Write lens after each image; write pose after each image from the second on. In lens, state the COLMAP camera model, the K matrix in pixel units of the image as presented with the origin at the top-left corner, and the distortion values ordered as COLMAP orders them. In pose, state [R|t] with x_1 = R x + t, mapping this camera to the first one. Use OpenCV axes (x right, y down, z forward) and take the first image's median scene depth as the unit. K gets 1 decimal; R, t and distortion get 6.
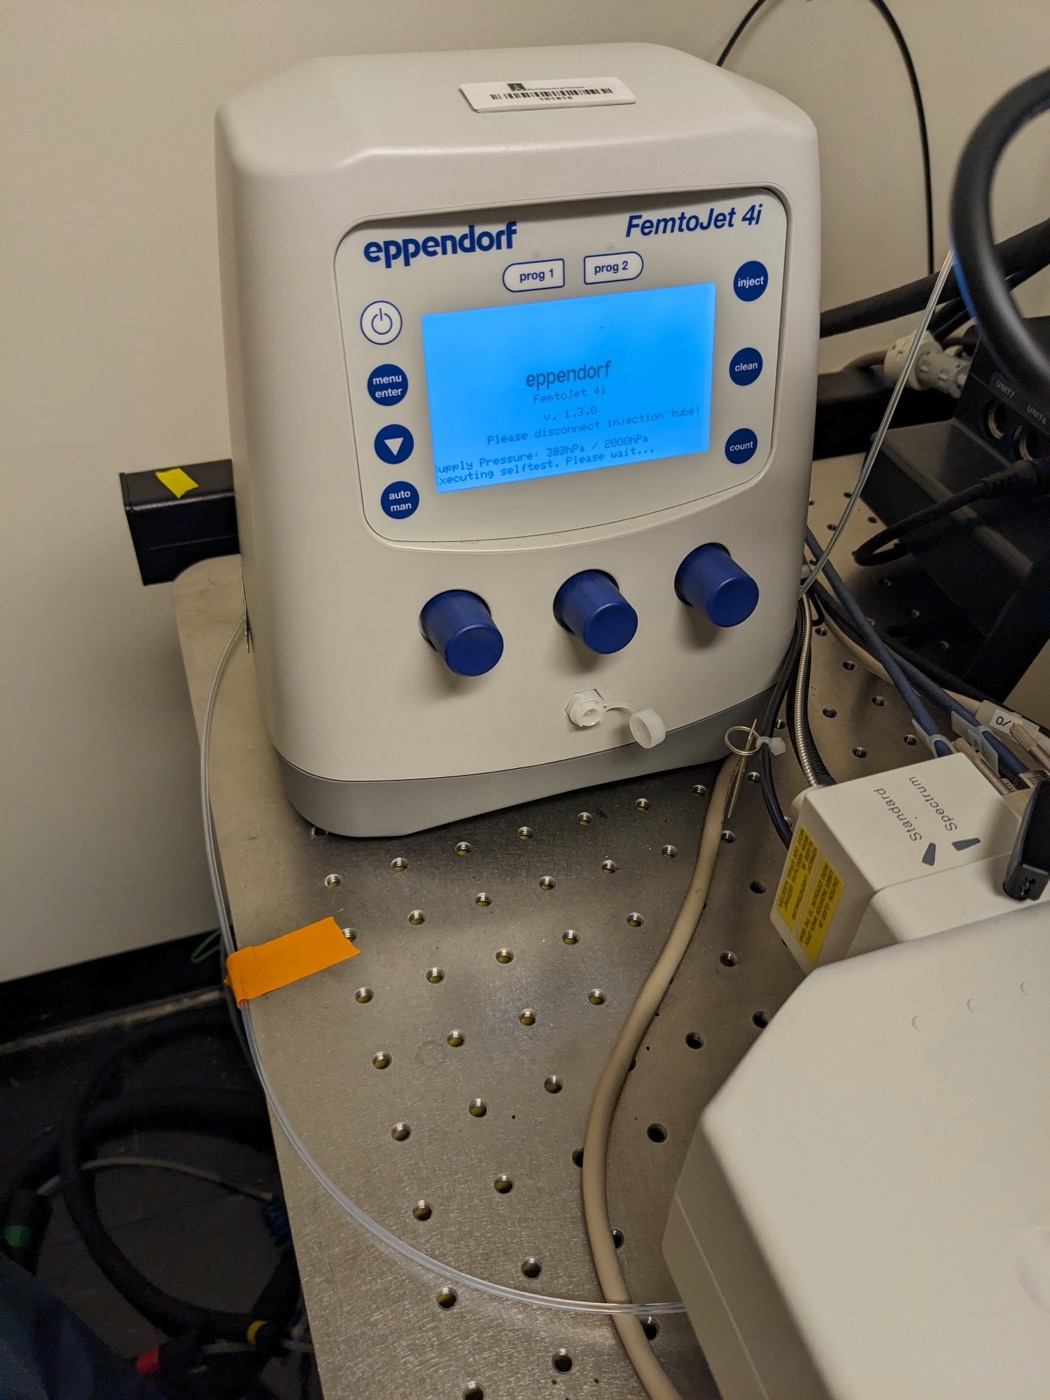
lens RADIAL K [[1074.7, 0, 525.0], [0, 1074.7, 700.0], [0, 0, 1]] dist [0.033567, -0.040664]
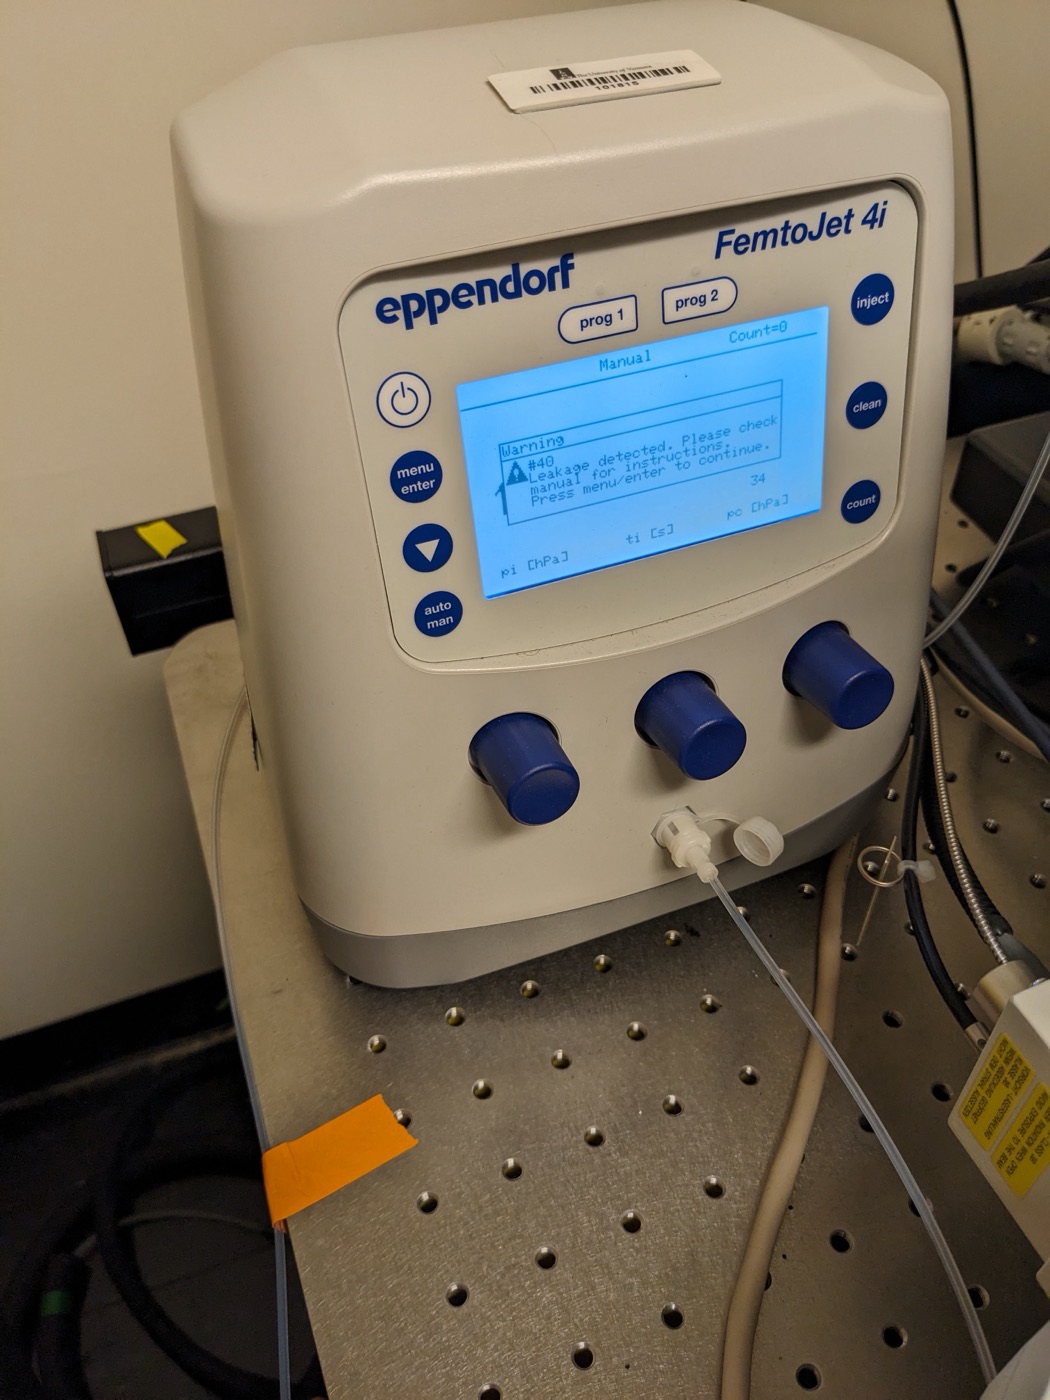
lens RADIAL K [[1119.3, 0, 525.0], [0, 1119.3, 700.0], [0, 0, 1]] dist [0.009406, -0.009866]
pose [[0.997884, -0.062345, -0.018433, -0.043488], [0.062713, 0.997829, 0.020124, -0.138871], [0.017139, -0.021238, 0.999628, 0.195968]]
